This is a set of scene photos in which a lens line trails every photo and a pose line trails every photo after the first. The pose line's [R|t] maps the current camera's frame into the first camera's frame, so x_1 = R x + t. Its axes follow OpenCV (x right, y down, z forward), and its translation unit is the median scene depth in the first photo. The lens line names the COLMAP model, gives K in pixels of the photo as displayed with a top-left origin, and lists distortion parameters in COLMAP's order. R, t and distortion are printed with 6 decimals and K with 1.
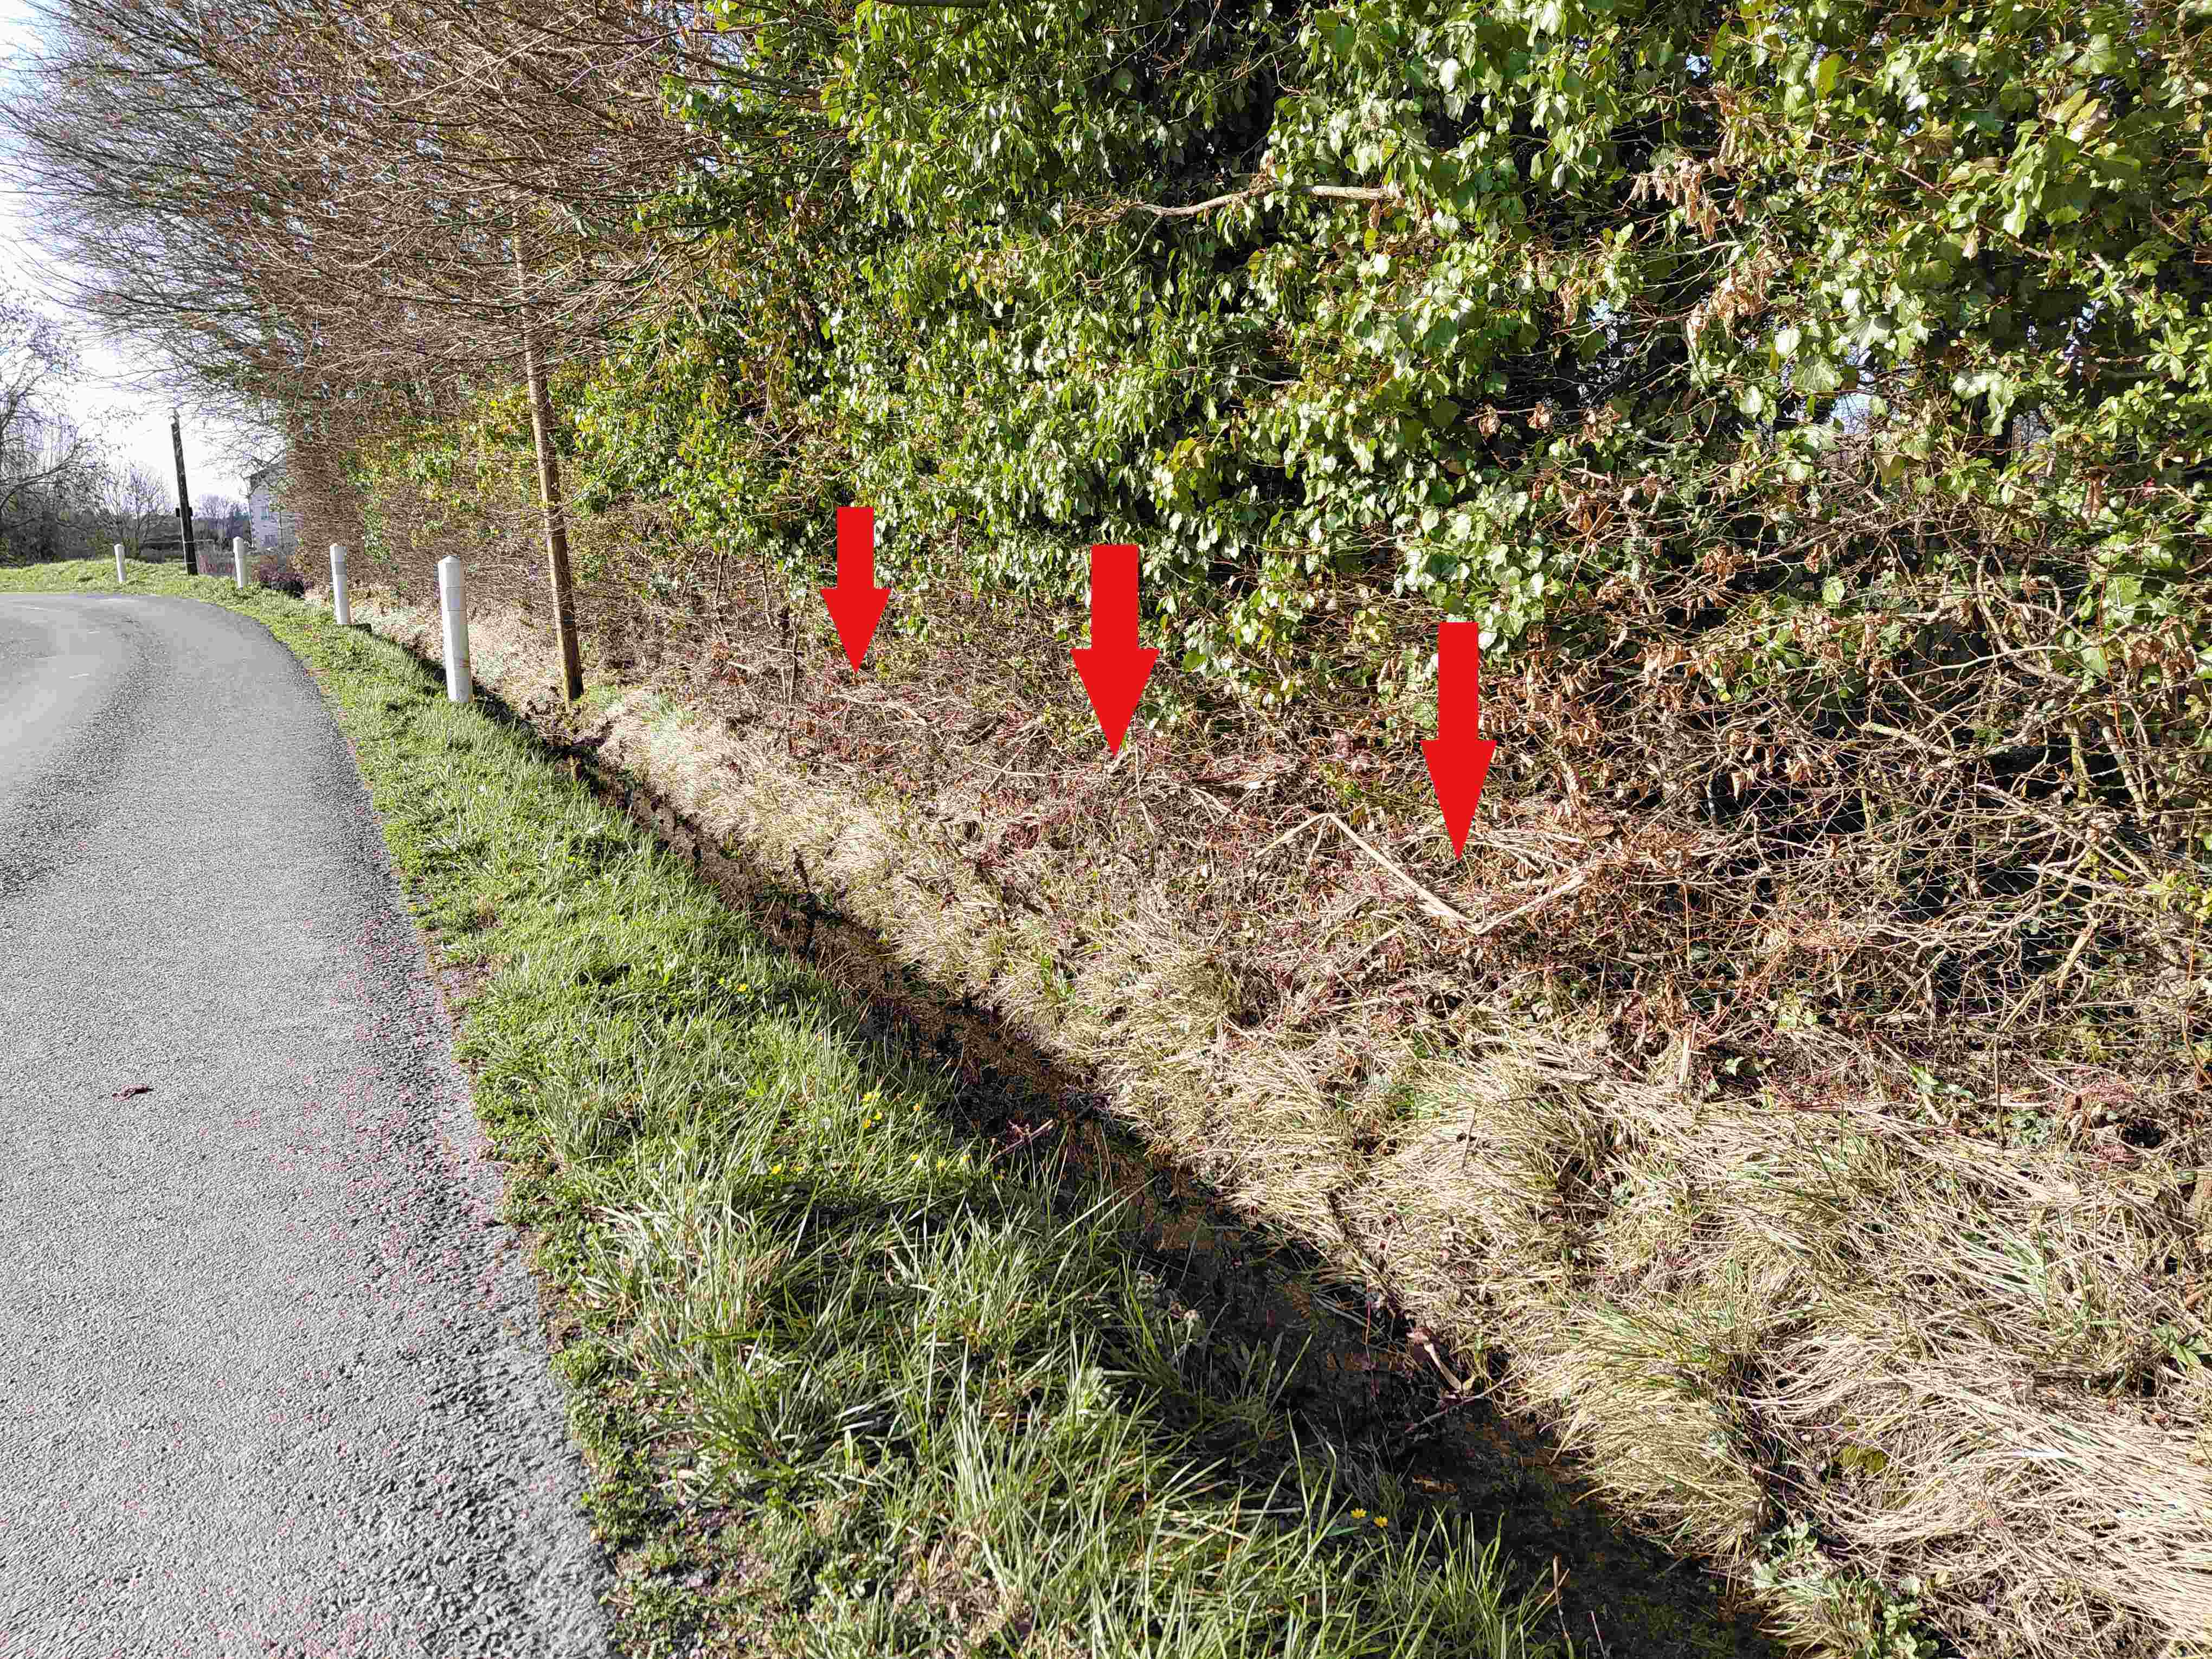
lens RADIAL K [[1604.8, 0, 1107.8], [0, 1604.8, 830.8], [0, 0, 1]] dist [0.034786, -0.061831]
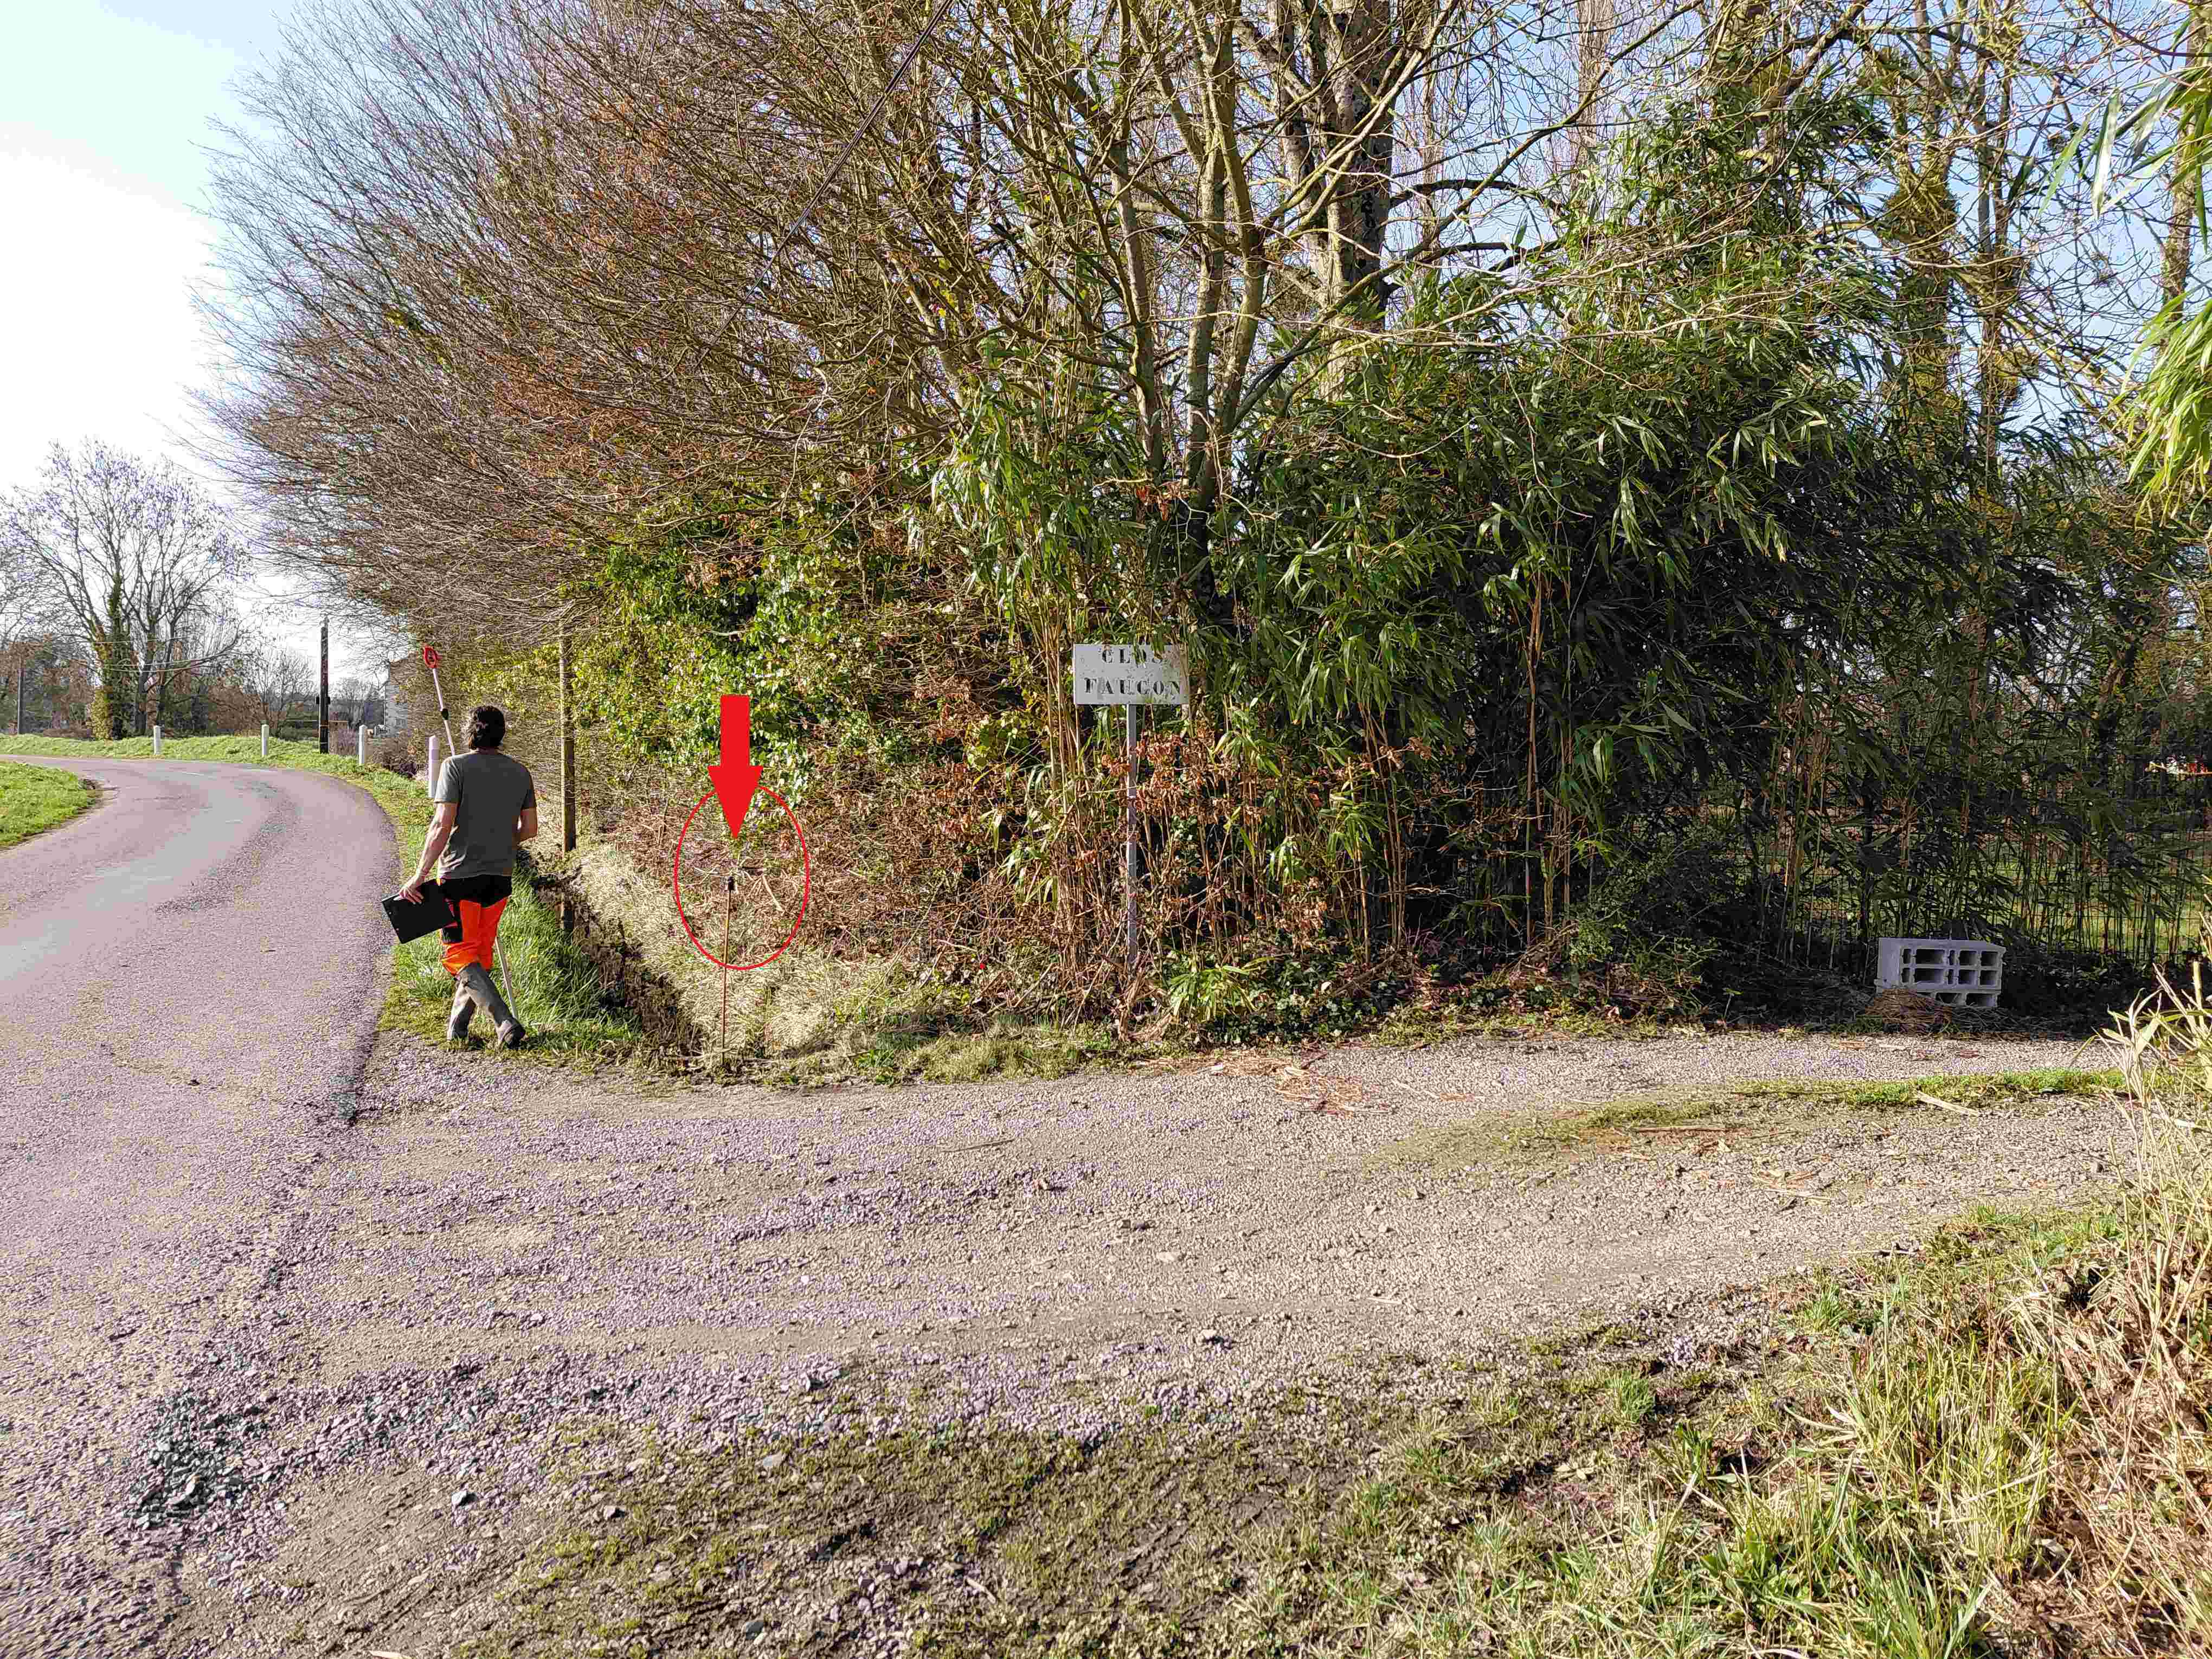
lens RADIAL K [[1604.8, 0, 1110.3], [0, 1604.8, 830.4], [0, 0, 1]] dist [0.034786, -0.061831]
pose [[0.996930, 0.054583, -0.056140, 0.739072], [-0.061737, 0.988947, -0.134805, 0.201687], [0.048162, 0.137857, 0.989281, -1.286156]]
